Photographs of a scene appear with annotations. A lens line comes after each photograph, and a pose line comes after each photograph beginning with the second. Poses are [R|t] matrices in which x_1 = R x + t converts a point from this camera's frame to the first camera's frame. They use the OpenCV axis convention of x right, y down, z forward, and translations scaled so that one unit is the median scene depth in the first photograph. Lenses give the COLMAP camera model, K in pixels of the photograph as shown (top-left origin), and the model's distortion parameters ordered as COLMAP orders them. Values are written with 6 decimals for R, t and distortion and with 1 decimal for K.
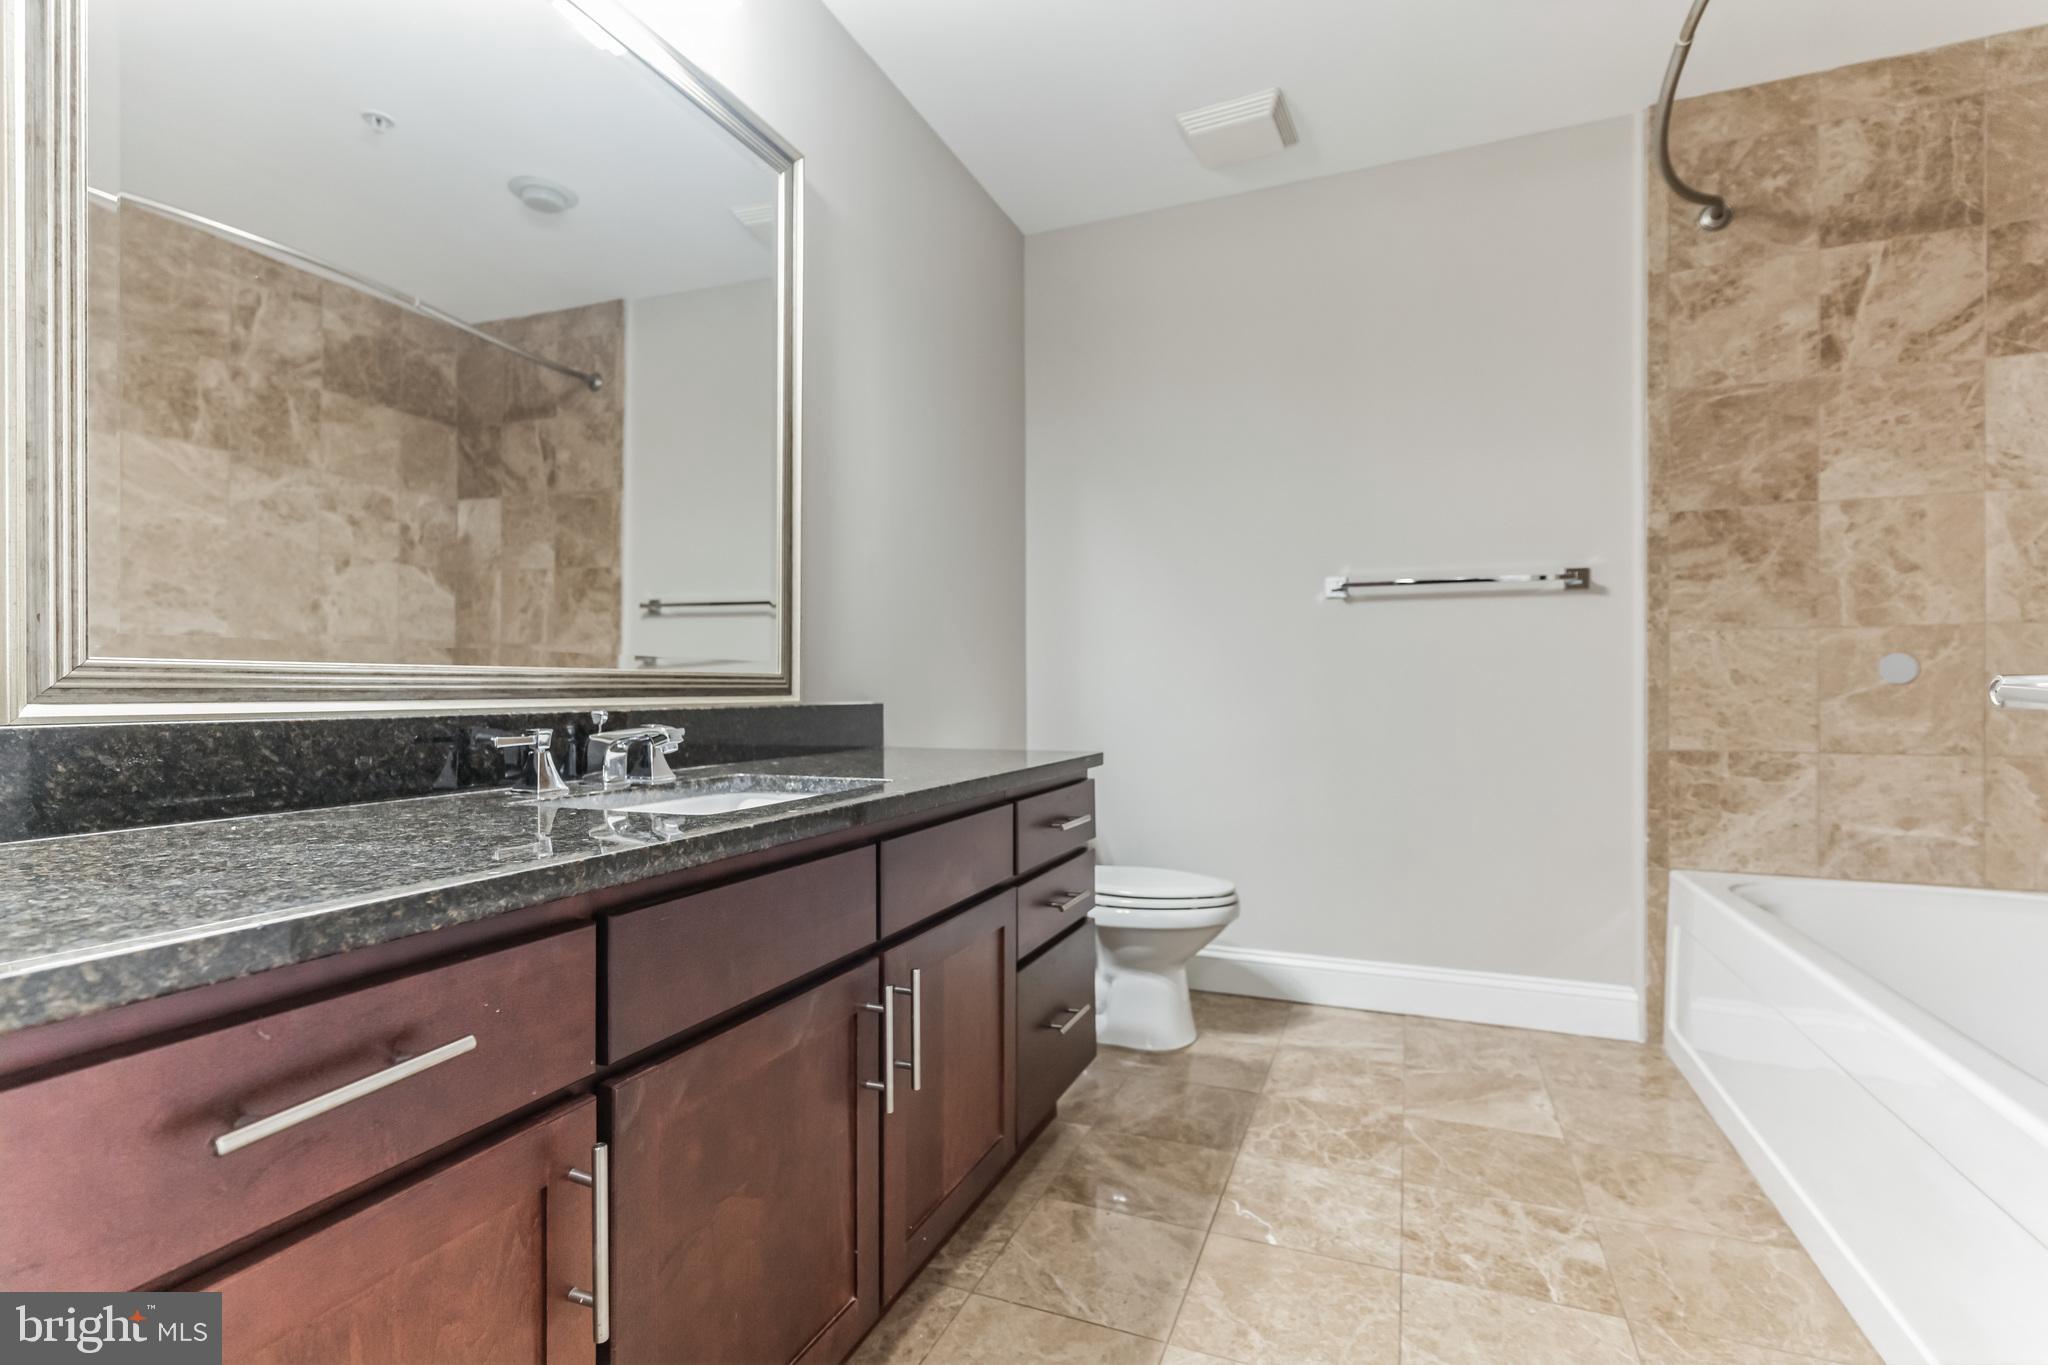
lens RADIAL K [[987.1, 0, 1024.8], [0, 987.1, 685.2], [0, 0, 1]] dist [-0.000132, -0.000002]
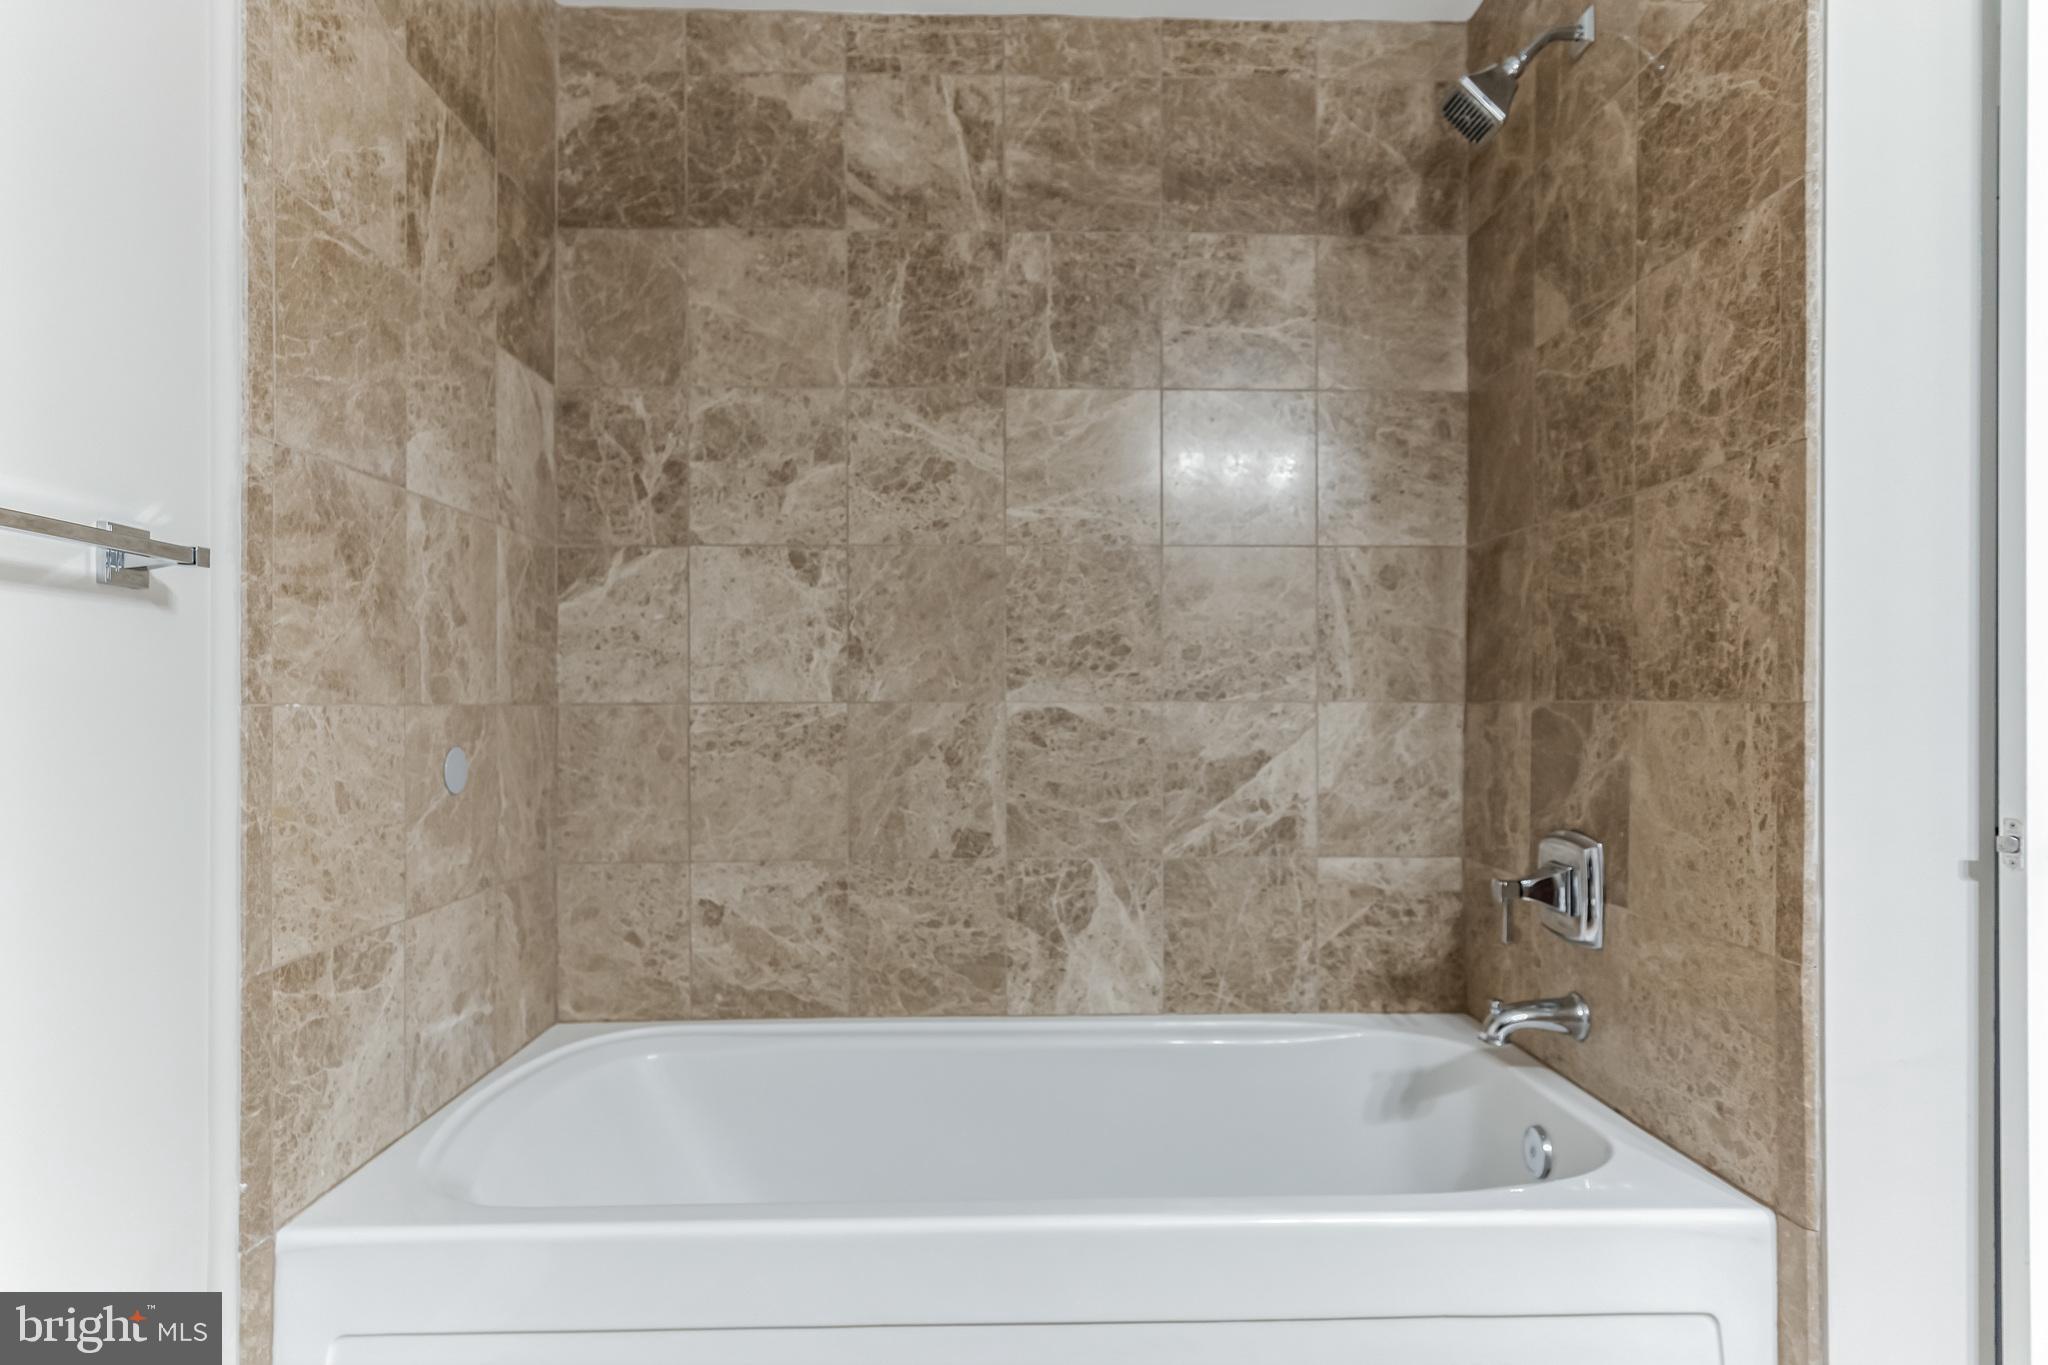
lens RADIAL K [[1149.5, 0, 1020.4], [0, 1149.5, 710.5], [0, 0, 1]] dist [0.001497, 0.000523]
pose [[-0.398630, 0.004114, 0.917102, 0.033149], [0.004968, 0.999985, -0.002327, -0.049747], [-0.917098, 0.003628, -0.398645, 0.901221]]
